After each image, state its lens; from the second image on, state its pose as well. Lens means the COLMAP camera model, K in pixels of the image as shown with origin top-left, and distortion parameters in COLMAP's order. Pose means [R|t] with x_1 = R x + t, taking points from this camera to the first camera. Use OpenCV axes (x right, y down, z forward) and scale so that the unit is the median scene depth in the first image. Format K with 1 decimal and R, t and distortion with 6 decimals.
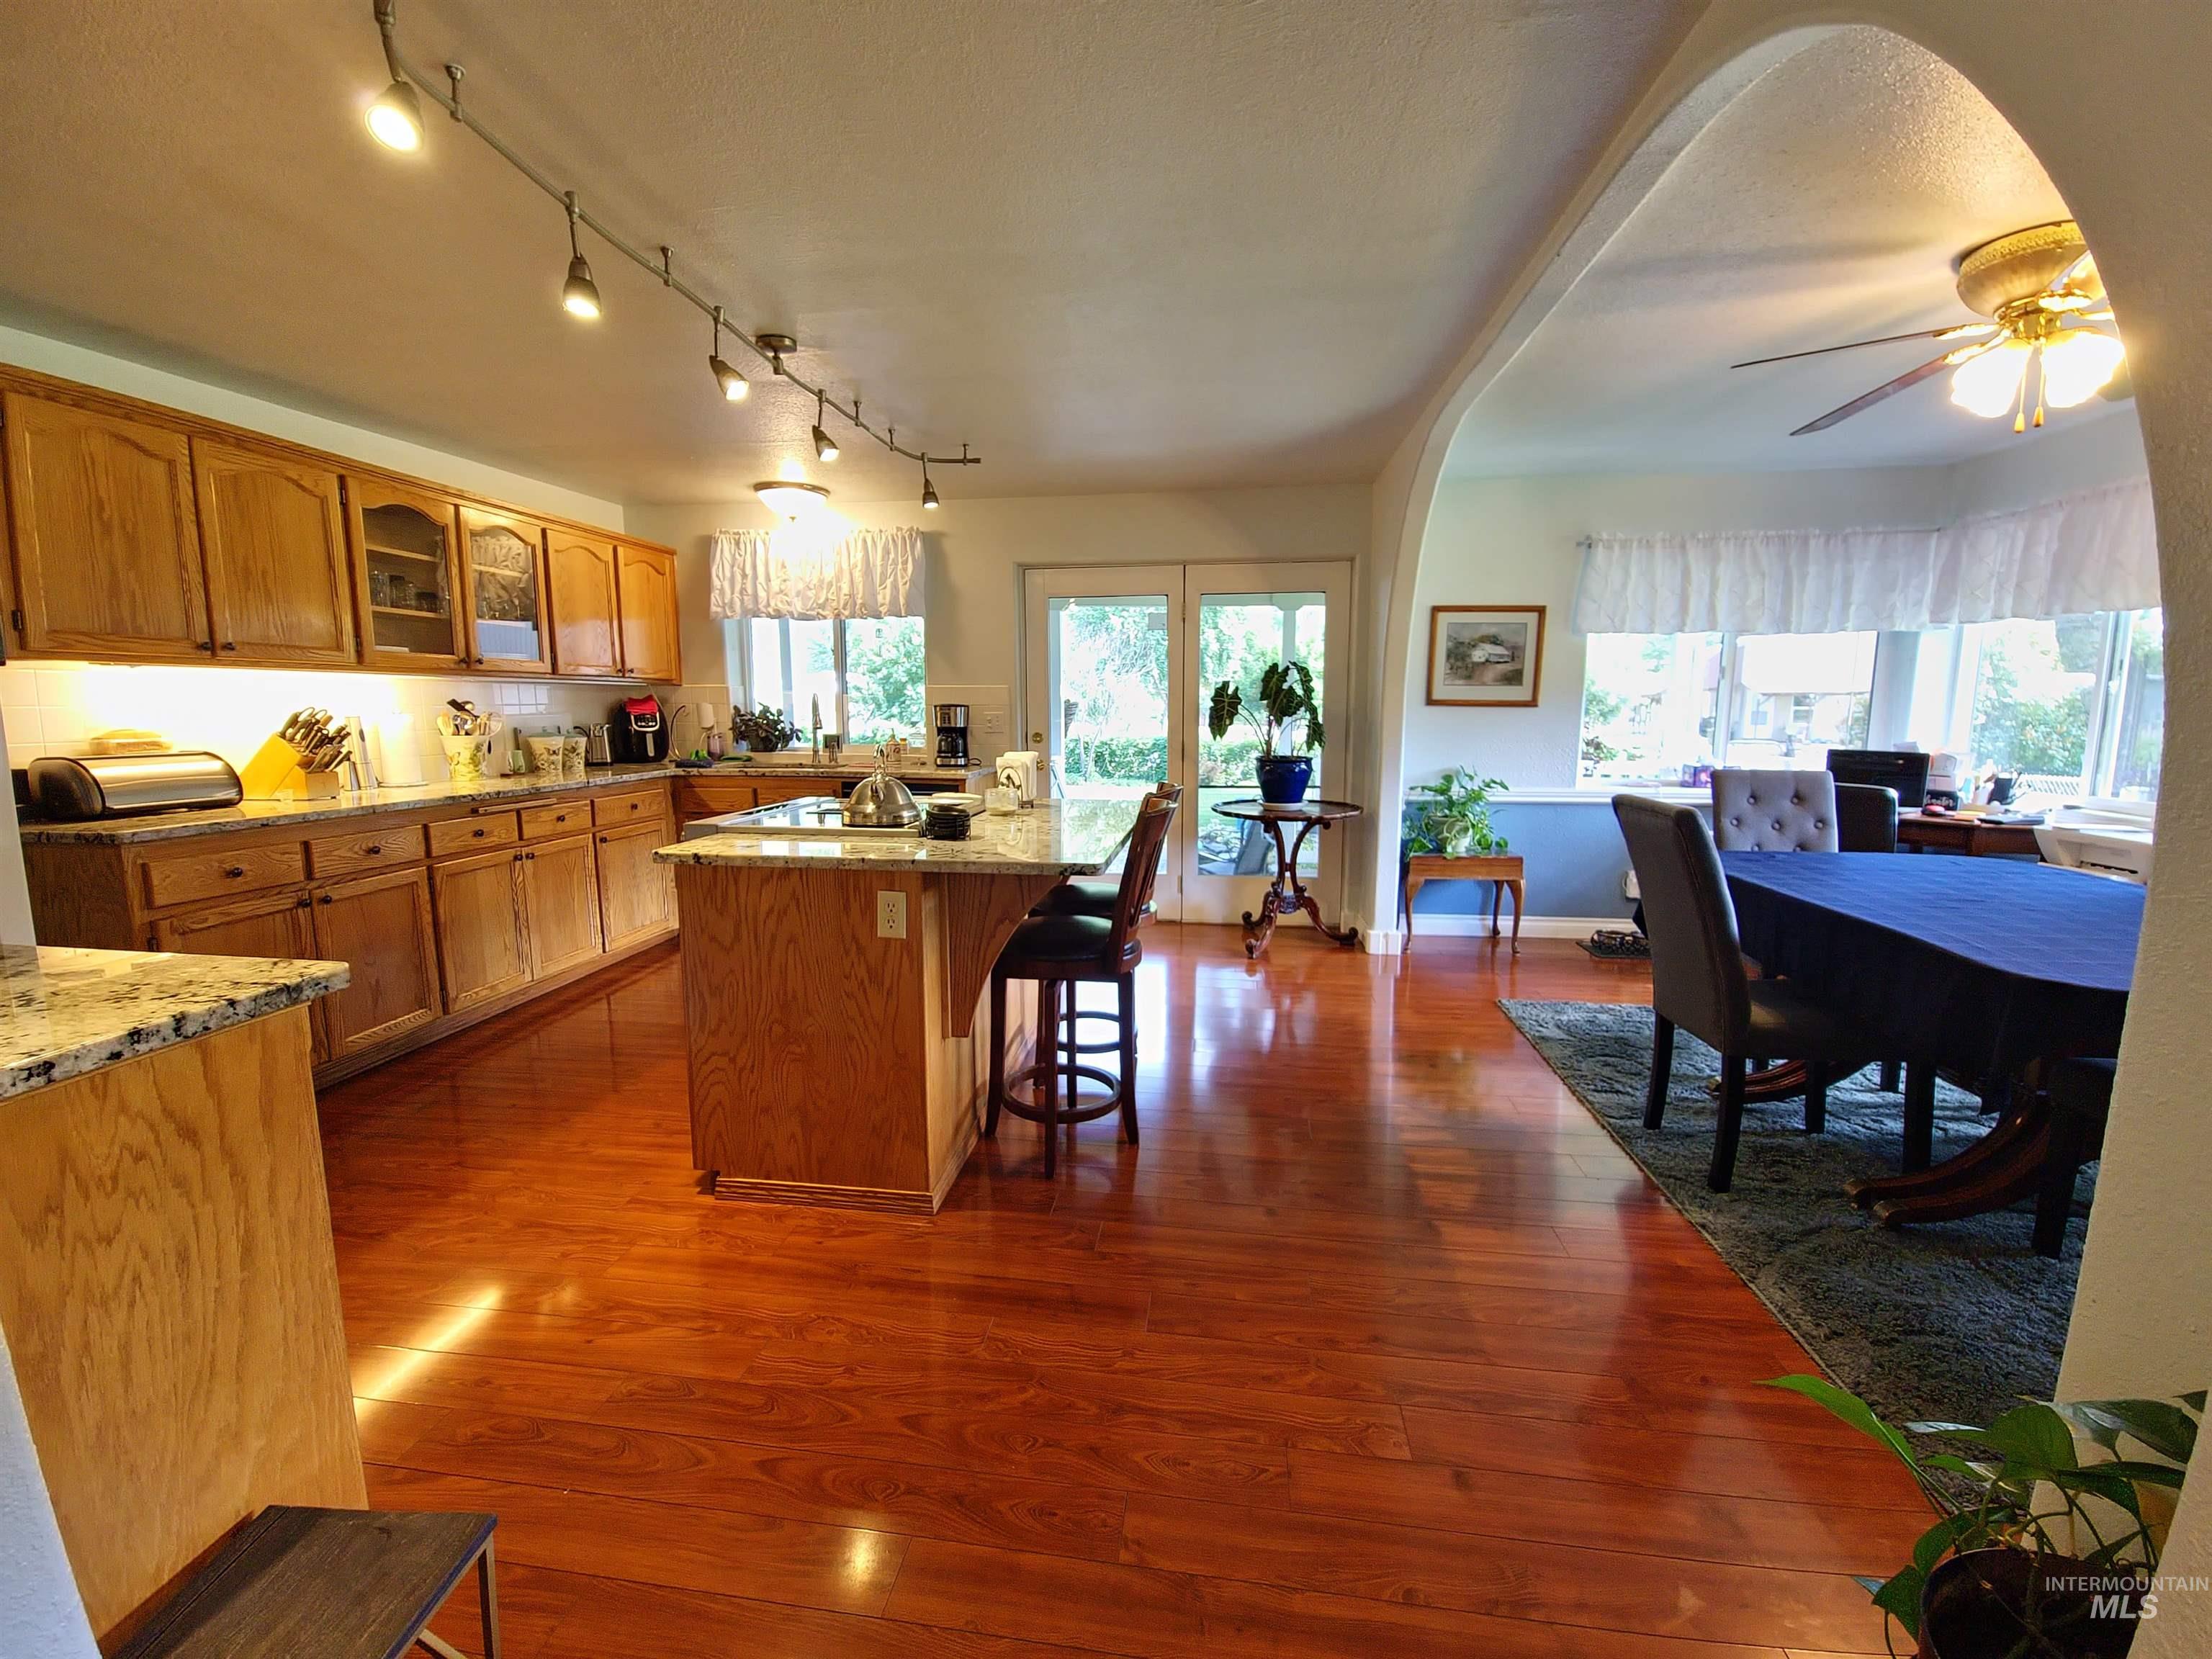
lens RADIAL K [[910.4, 0, 1102.8], [0, 910.4, 827.5], [0, 0, 1]] dist [0.000930, -0.002157]
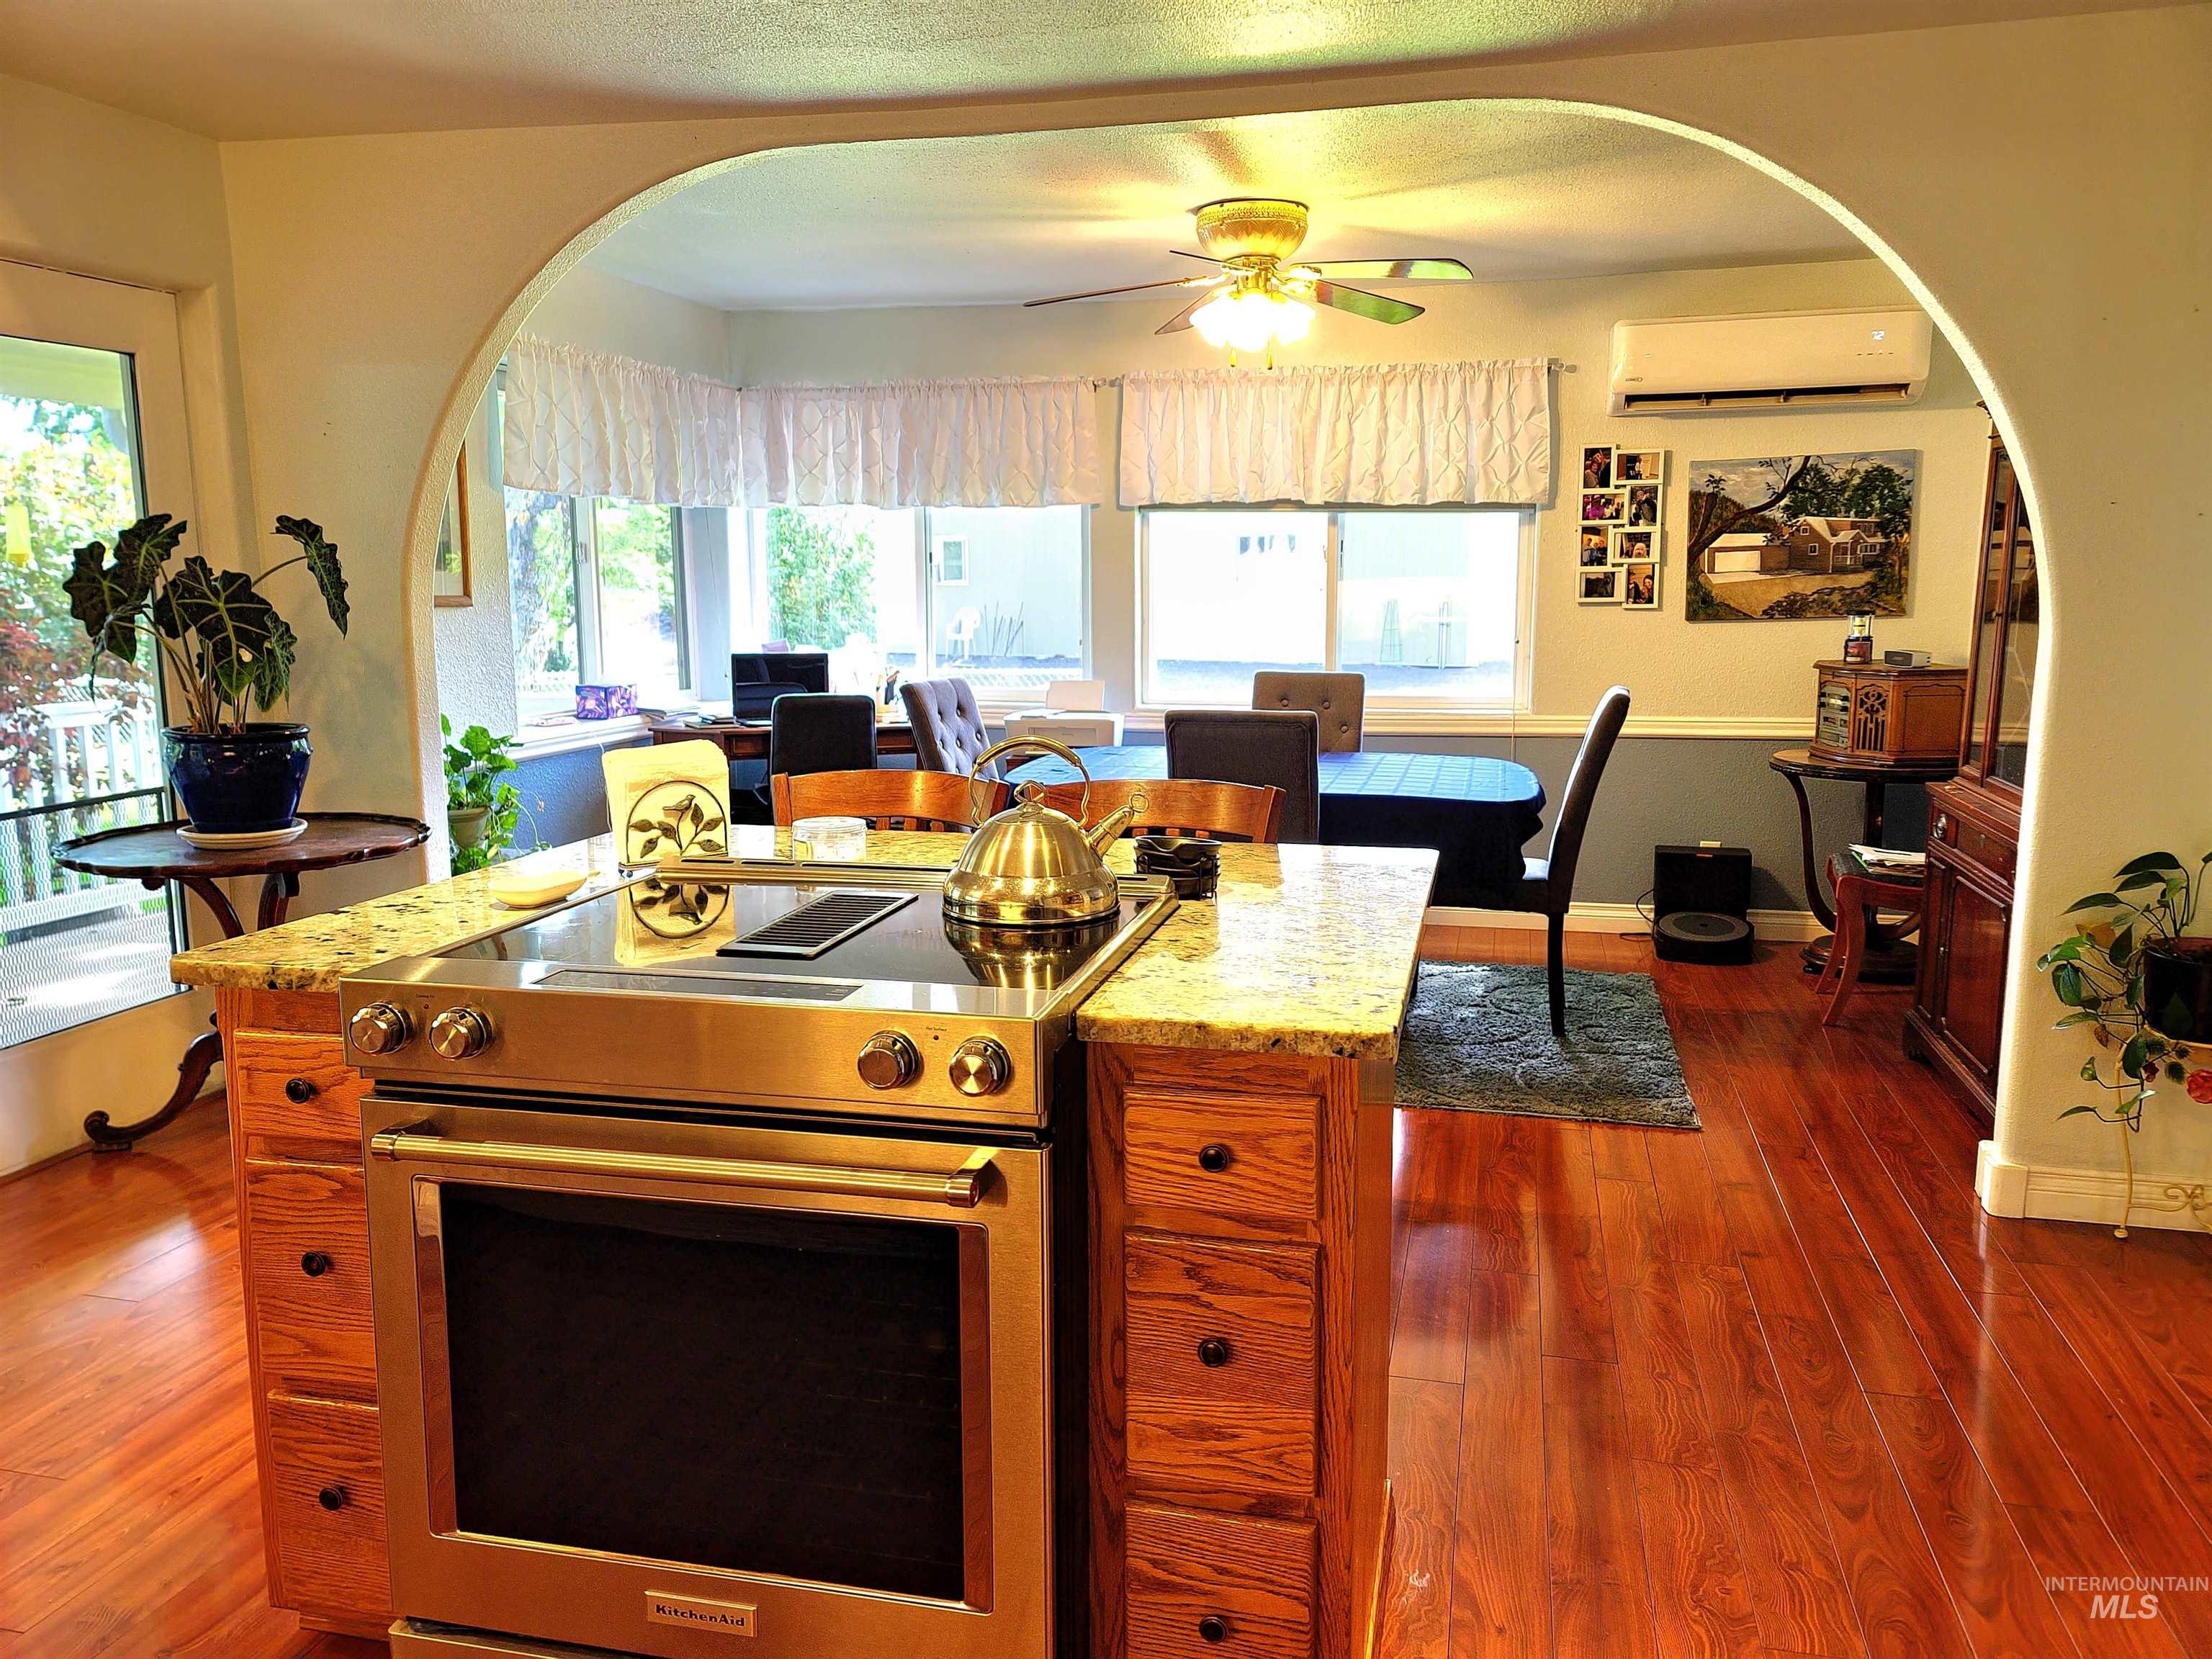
lens RADIAL K [[1612.7, 0, 1103.7], [0, 1612.7, 818.4], [0, 0, 1]] dist [0.069136, -0.041336]
pose [[0.097444, -0.149809, 0.983901, -0.641553], [0.135068, 0.981450, 0.136059, -0.097818], [-0.986033, 0.119635, 0.115870, 0.564626]]
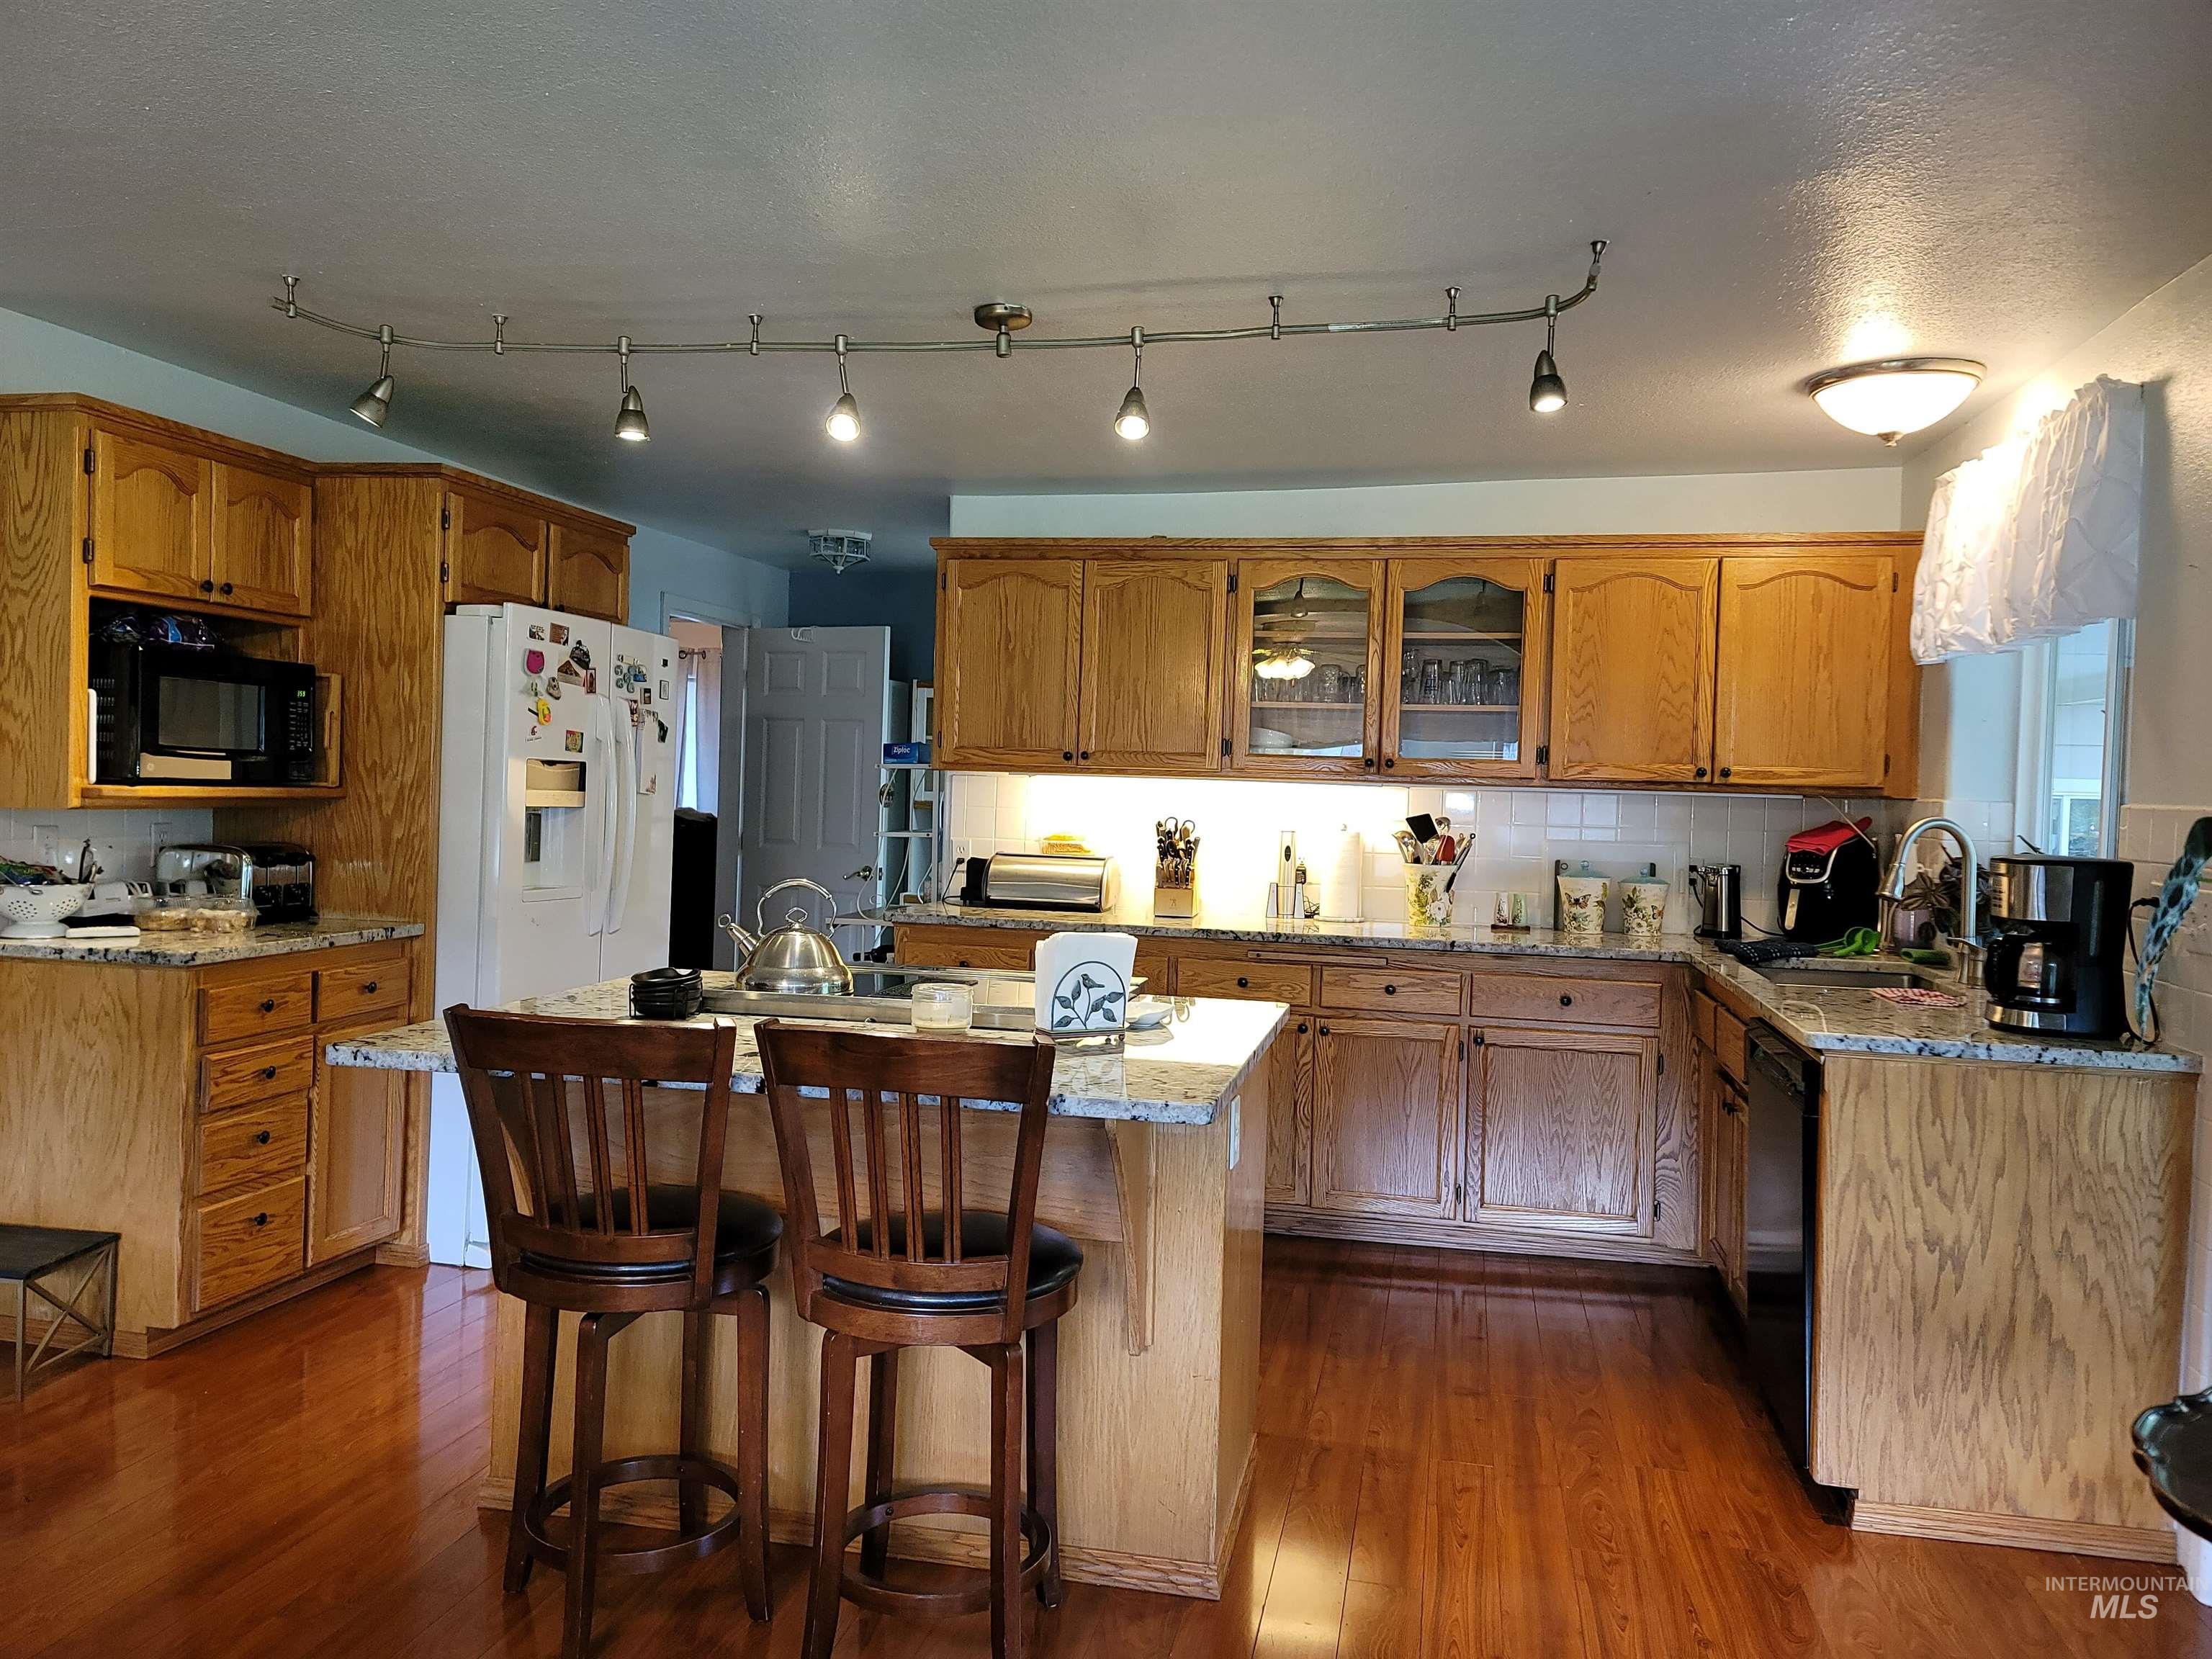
lens RADIAL K [[1612.7, 0, 1110.6], [0, 1612.7, 824.1], [0, 0, 1]] dist [0.069136, -0.041336]
pose [[-0.068162, 0.021941, -0.997433, 0.606786], [-0.161943, 0.986256, 0.032762, -0.134294], [0.984443, 0.163761, -0.063672, 0.831368]]
